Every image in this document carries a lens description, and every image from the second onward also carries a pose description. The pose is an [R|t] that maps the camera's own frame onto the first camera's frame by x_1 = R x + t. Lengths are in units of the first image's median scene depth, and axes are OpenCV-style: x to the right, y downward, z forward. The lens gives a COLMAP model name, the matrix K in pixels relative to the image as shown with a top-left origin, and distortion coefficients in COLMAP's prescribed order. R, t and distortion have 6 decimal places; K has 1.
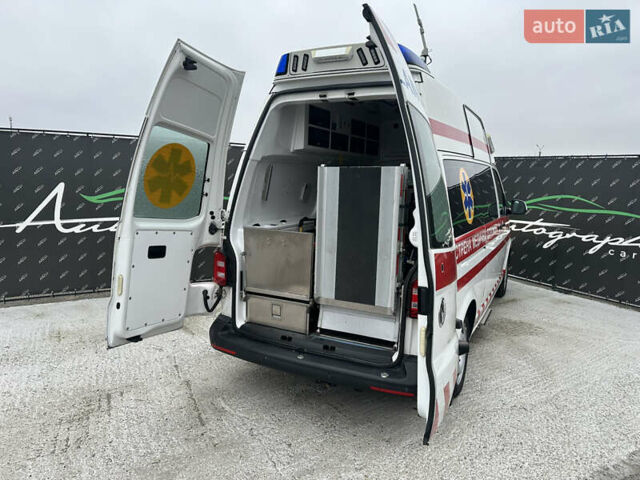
lens RADIAL K [[454.7, 0, 318.7], [0, 454.7, 243.6], [0, 0, 1]] dist [0.077049, -0.123554]
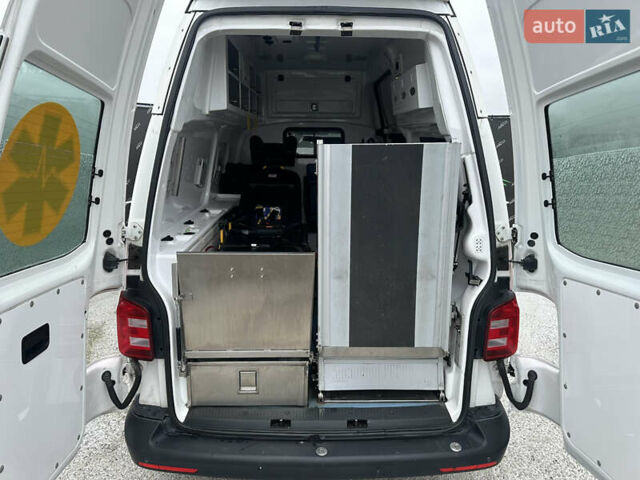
lens RADIAL K [[454.7, 0, 320.0], [0, 454.7, 240.0], [0, 0, 1]] dist [0.055903, -0.124159]
pose [[0.876656, -0.123597, 0.464971, -0.273908], [0.081164, 0.990580, 0.110286, -0.101174], [-0.474222, -0.058944, 0.878430, 0.426574]]
